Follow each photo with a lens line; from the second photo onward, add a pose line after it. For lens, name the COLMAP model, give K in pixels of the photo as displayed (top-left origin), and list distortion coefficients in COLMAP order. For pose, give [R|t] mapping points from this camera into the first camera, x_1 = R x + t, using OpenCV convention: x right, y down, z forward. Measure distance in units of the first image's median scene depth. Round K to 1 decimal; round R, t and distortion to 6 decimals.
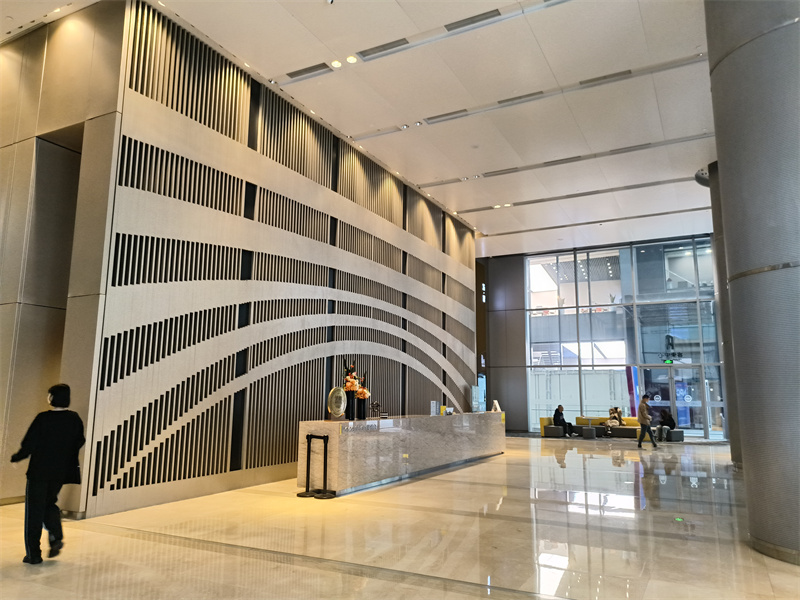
lens RADIAL K [[591.0, 0, 403.0], [0, 591.0, 299.8], [0, 0, 1]] dist [0.006718, 0.002416]
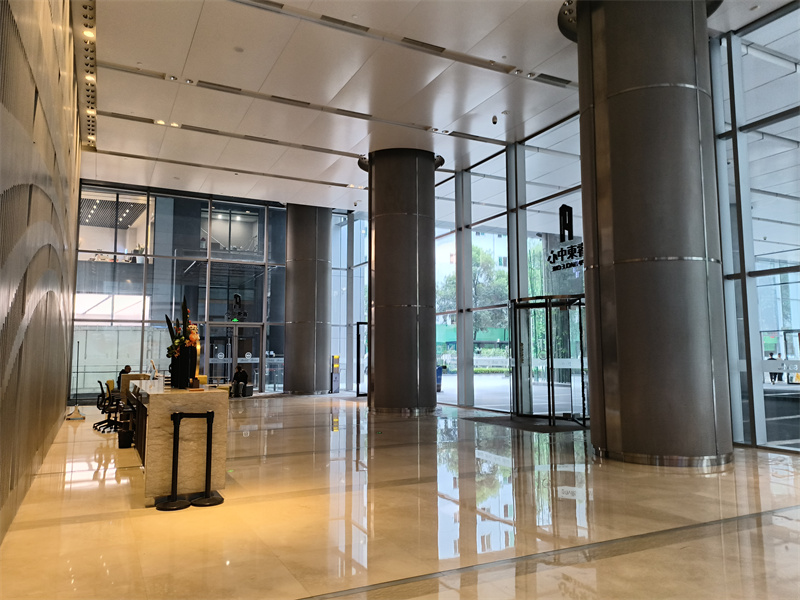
lens RADIAL K [[591.0, 0, 402.7], [0, 591.0, 300.1], [0, 0, 1]] dist [0.006718, 0.002416]
pose [[0.570294, 0.069064, 0.818532, -0.346690], [-0.125591, 0.992075, 0.003796, 0.045535], [-0.811783, -0.104965, 0.574448, 0.278361]]
